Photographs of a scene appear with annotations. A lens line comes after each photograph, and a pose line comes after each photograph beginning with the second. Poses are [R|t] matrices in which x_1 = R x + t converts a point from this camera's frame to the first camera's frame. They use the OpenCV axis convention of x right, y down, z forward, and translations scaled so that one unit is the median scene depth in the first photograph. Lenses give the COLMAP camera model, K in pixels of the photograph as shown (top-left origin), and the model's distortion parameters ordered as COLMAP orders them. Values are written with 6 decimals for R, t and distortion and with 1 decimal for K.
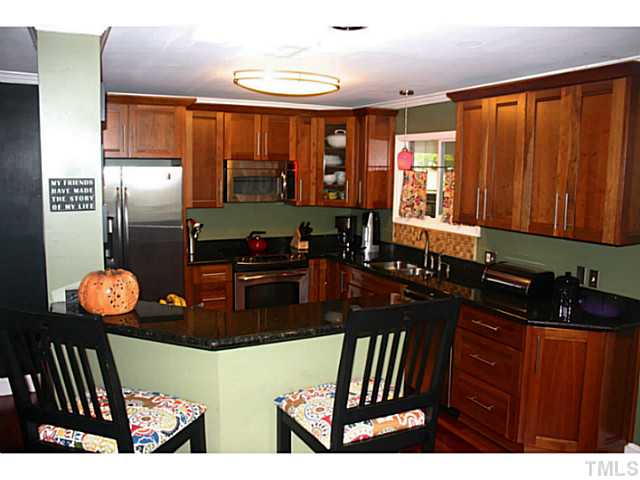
lens RADIAL K [[541.9, 0, 320.9], [0, 541.9, 239.4], [0, 0, 1]] dist [-0.116343, 0.014675]
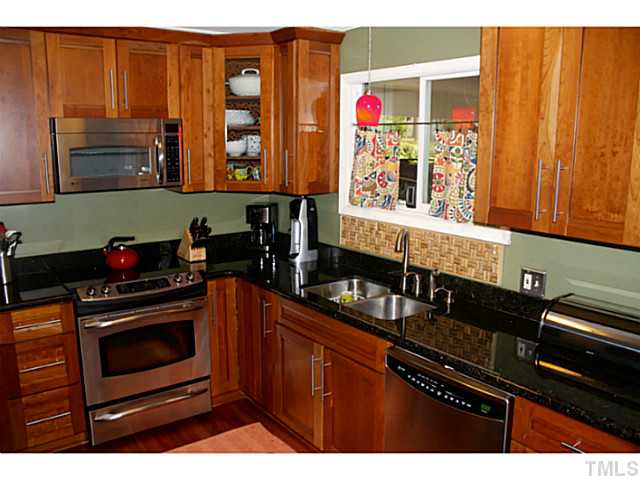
lens RADIAL K [[541.9, 0, 297.1], [0, 541.9, 244.2], [0, 0, 1]] dist [-0.116343, 0.014675]
pose [[0.990219, -0.041988, 0.133054, -0.001234], [0.033705, 0.997387, 0.063903, -0.039266], [-0.135389, -0.058793, 0.989047, 0.384457]]
